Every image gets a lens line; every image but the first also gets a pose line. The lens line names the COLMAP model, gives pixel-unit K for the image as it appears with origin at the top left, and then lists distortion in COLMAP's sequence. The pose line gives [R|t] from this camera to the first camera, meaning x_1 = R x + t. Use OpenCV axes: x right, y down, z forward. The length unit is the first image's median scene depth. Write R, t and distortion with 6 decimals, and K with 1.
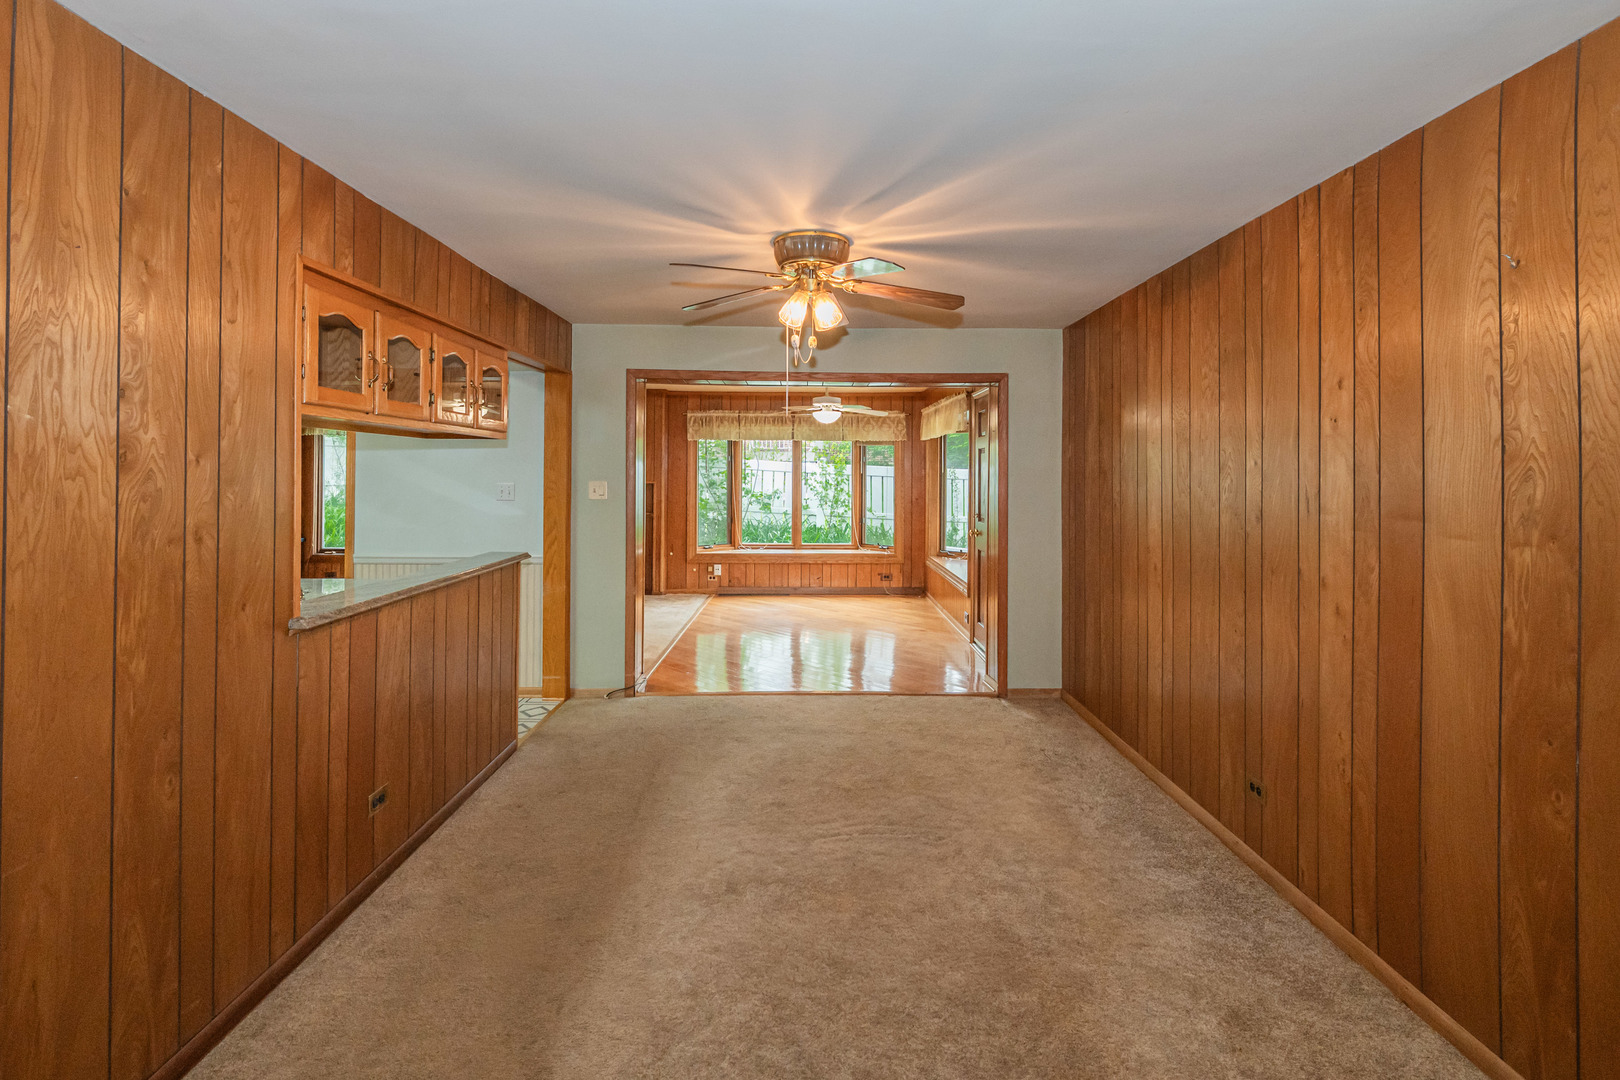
lens RADIAL K [[741.8, 0, 821.1], [0, 741.8, 468.0], [0, 0, 1]] dist [-0.001617, 0.000036]
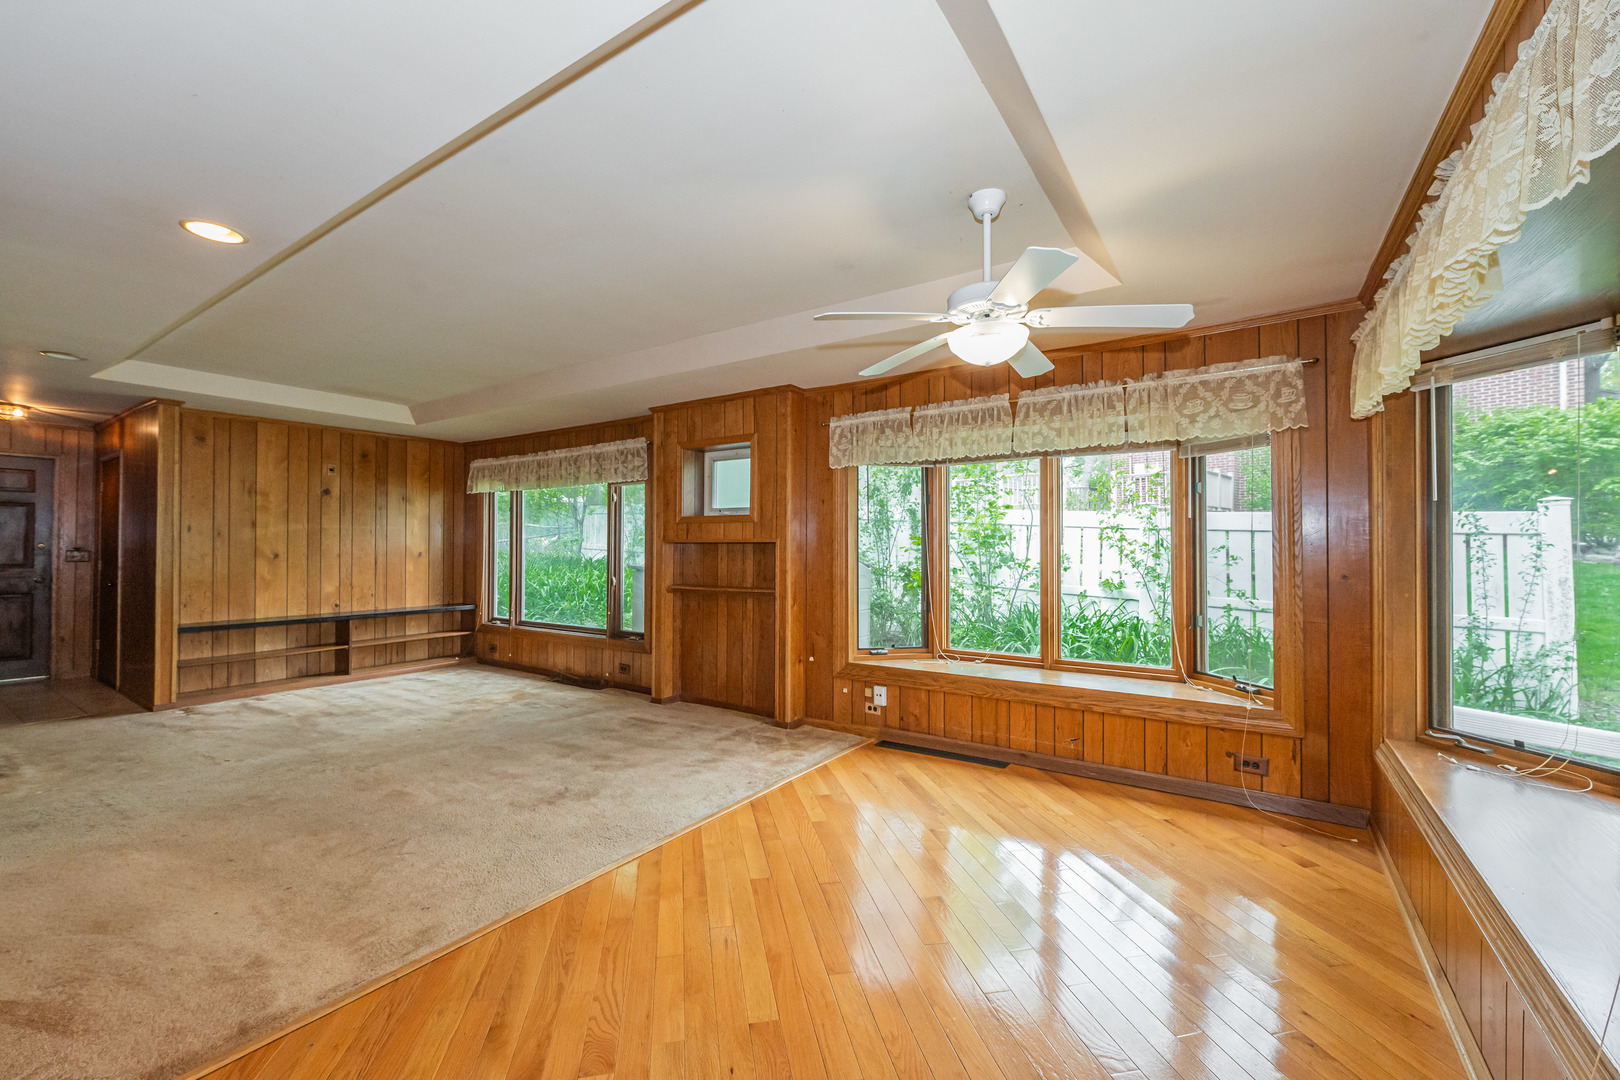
lens RADIAL K [[667.4, 0, 775.1], [0, 667.4, 539.3], [0, 0, 1]] dist [-0.001207, -0.000414]
pose [[0.803474, -0.009347, -0.595266, 0.118817], [0.006855, 0.999956, -0.006449, 0.026633], [0.595300, 0.001101, 0.803503, 0.664210]]
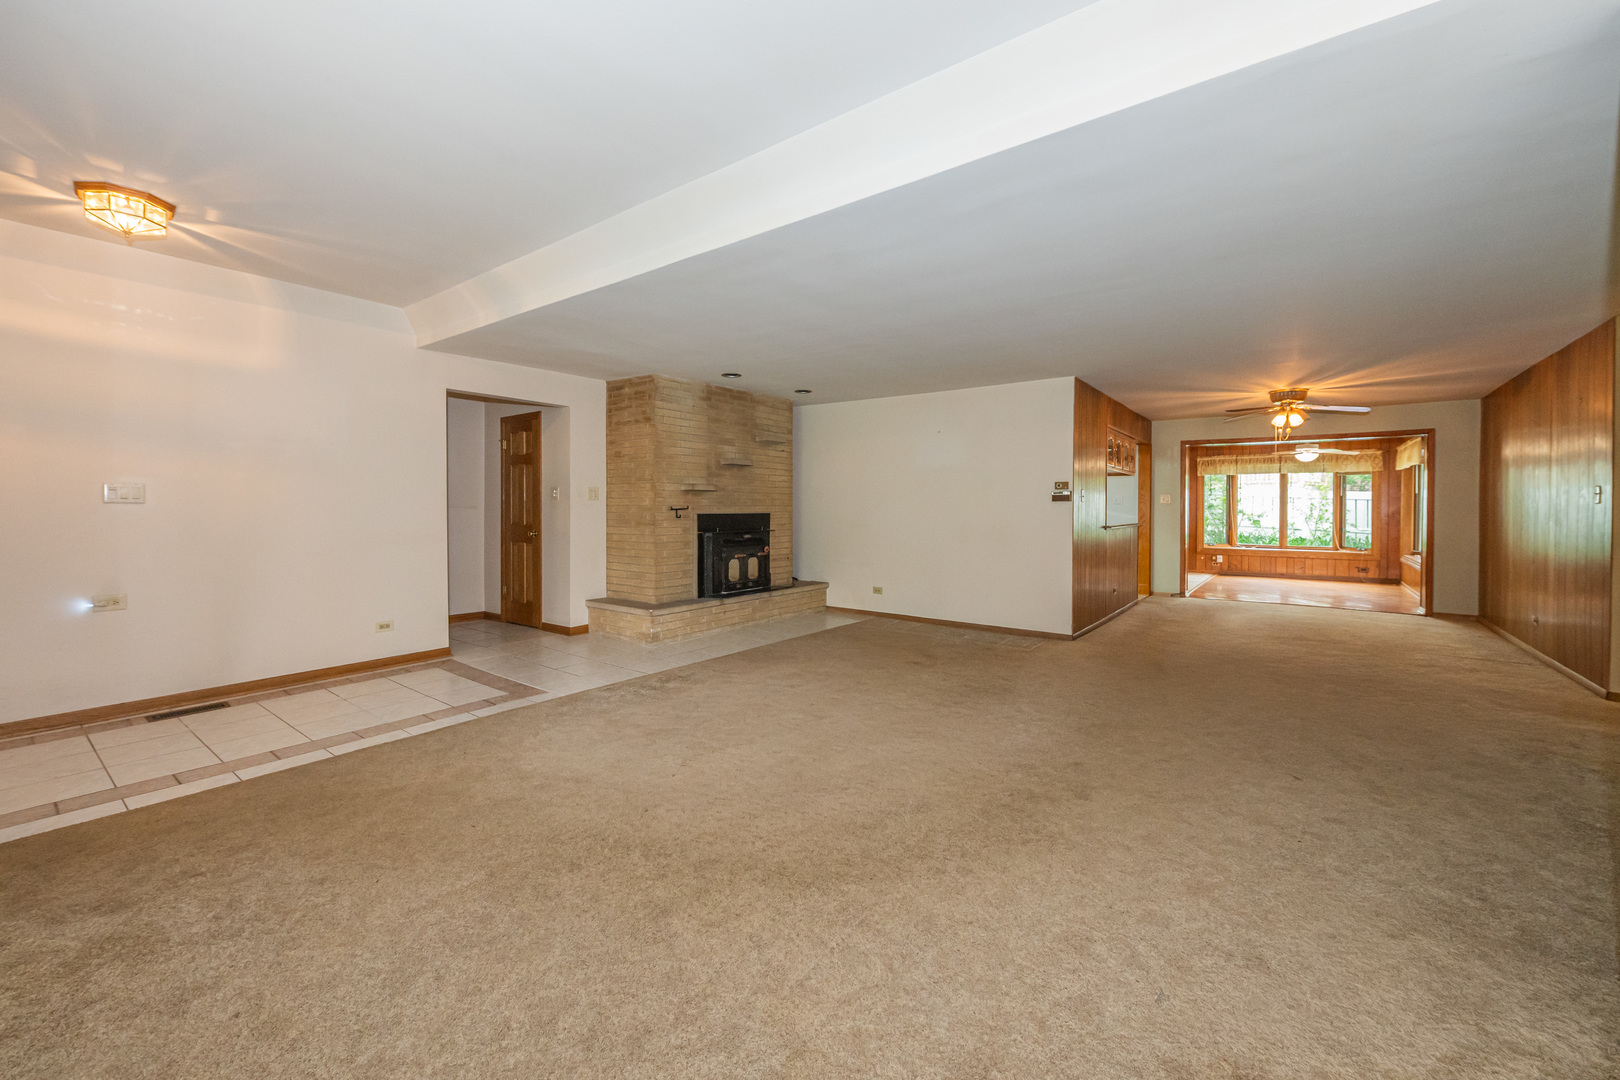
lens RADIAL K [[645.2, 0, 807.3], [0, 645.2, 513.0], [0, 0, 1]] dist [0.000297, -0.000001]
pose [[0.782548, 0.003656, -0.622579, 0.031007], [0.002120, 0.999961, 0.008536, 0.034554], [0.622587, -0.008000, 0.782510, -0.717415]]
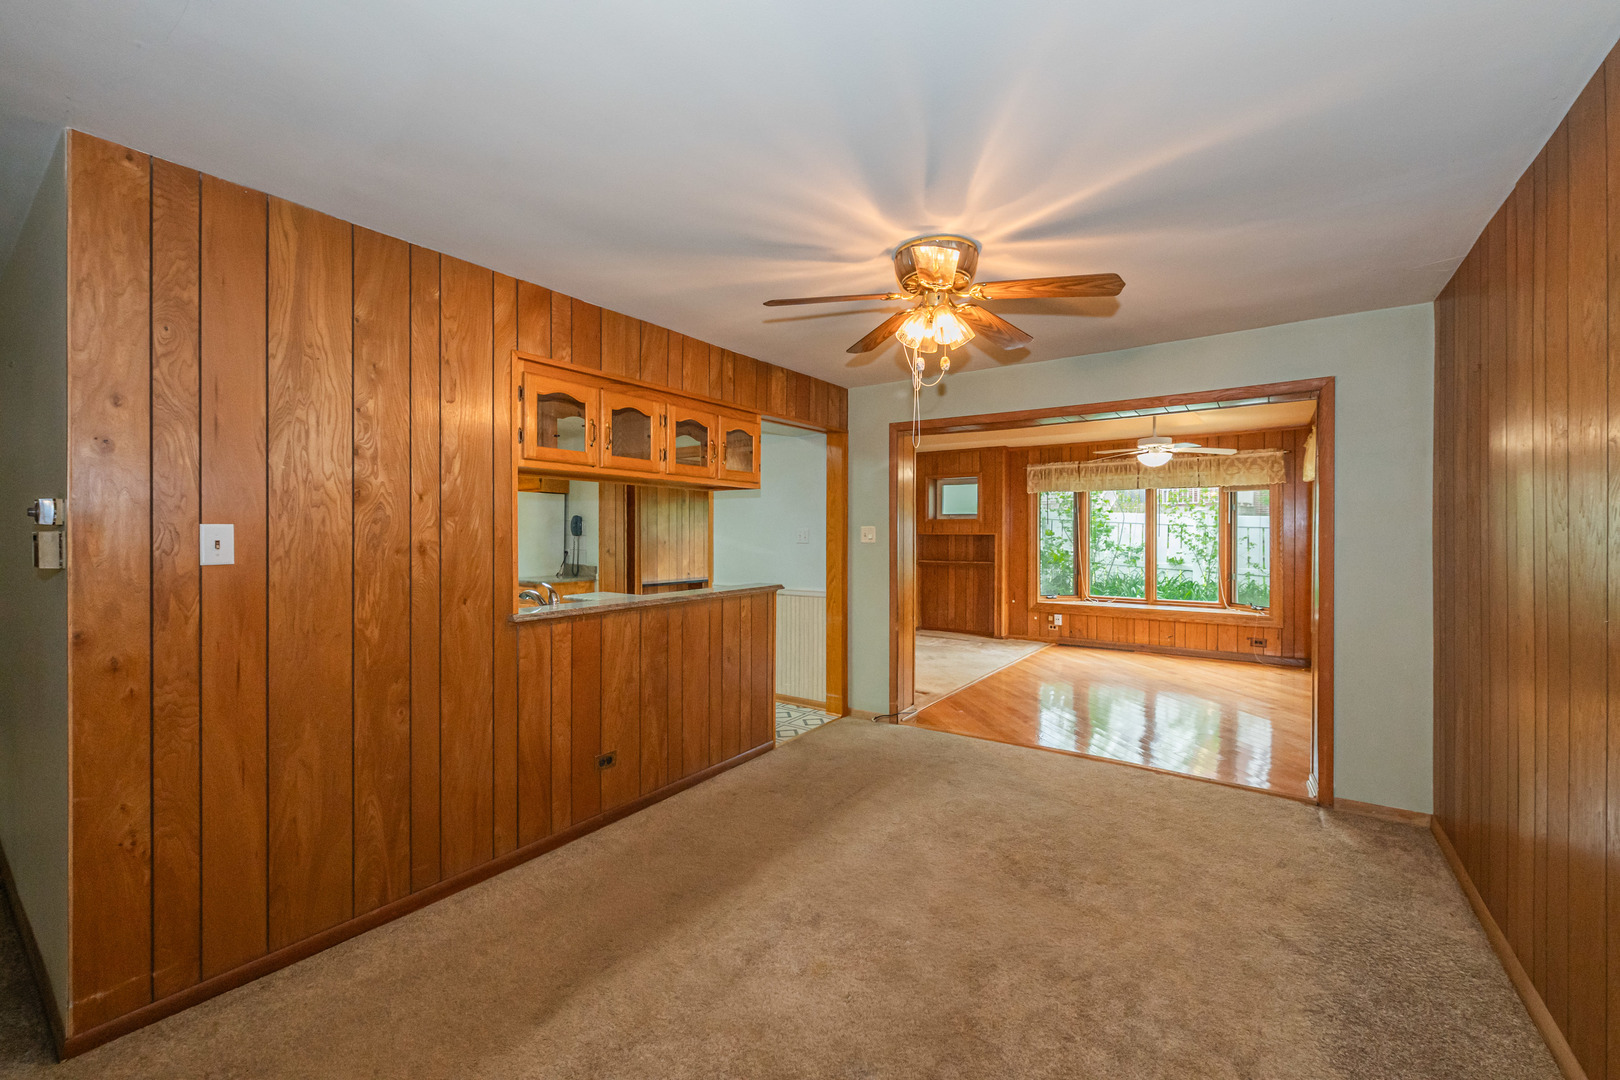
lens RADIAL K [[647.8, 0, 820.0], [0, 647.8, 534.9], [0, 0, 1]] dist [-0.002024, -0.000592]
pose [[0.810351, -0.002068, -0.585941, 0.141550], [0.007285, 0.999952, 0.006546, 0.015644], [0.585900, -0.009573, 0.810327, 0.109730]]
